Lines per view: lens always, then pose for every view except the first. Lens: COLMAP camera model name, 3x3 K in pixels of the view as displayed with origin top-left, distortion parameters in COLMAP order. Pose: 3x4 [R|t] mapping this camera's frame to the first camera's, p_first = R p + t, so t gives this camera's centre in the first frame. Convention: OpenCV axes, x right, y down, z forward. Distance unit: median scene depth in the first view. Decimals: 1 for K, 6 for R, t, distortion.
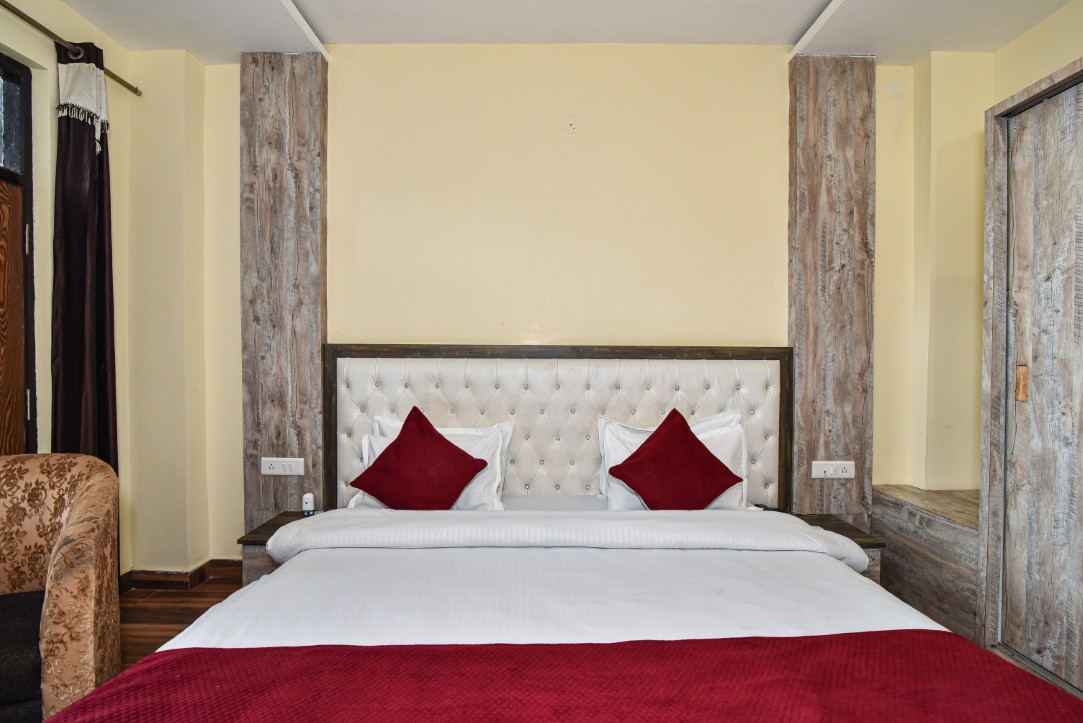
lens RADIAL K [[496.6, 0, 543.4], [0, 496.6, 366.2], [0, 0, 1]] dist [-0.020180, 0.001150]
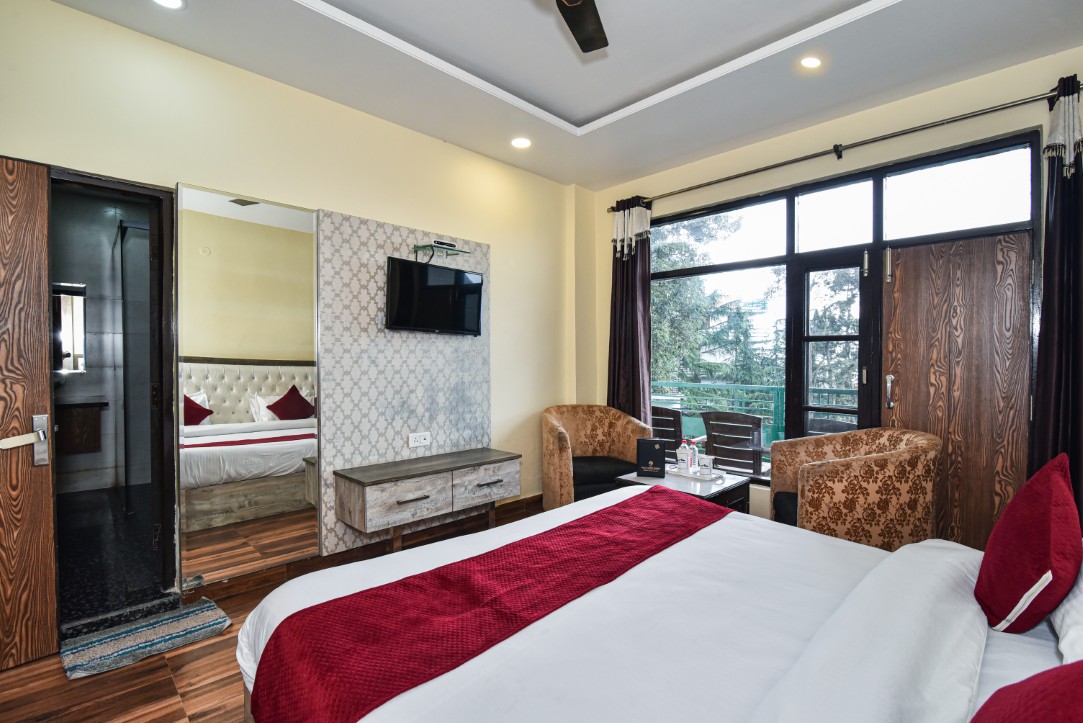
lens RADIAL K [[496.6, 0, 540.1], [0, 496.6, 363.9], [0, 0, 1]] dist [-0.020180, 0.001150]
pose [[-0.716189, 0.003697, -0.697896, 0.777121], [-0.015707, 0.999647, 0.021414, -0.043601], [0.697729, 0.026298, -0.715879, 1.164628]]
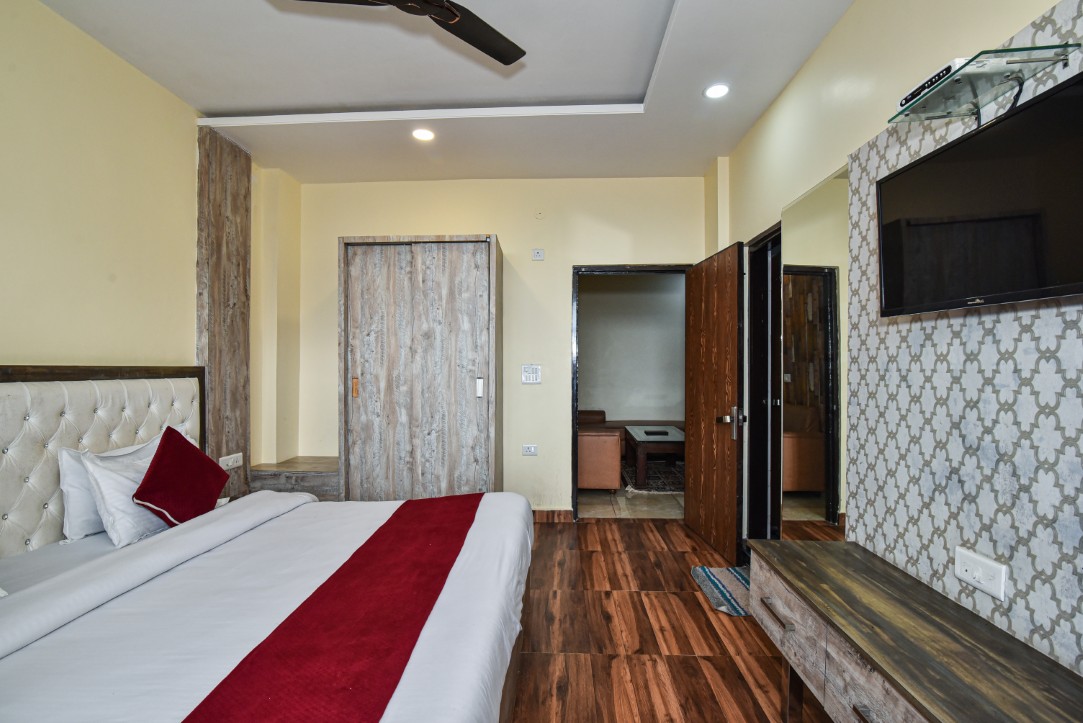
lens RADIAL K [[496.6, 0, 540.1], [0, 496.6, 365.5], [0, 0, 1]] dist [-0.020180, 0.001150]
pose [[0.051191, 0.000025, 0.998689, -0.923021], [0.015953, 0.999872, -0.000843, -0.038640], [-0.998561, 0.015975, 0.051184, 0.179658]]
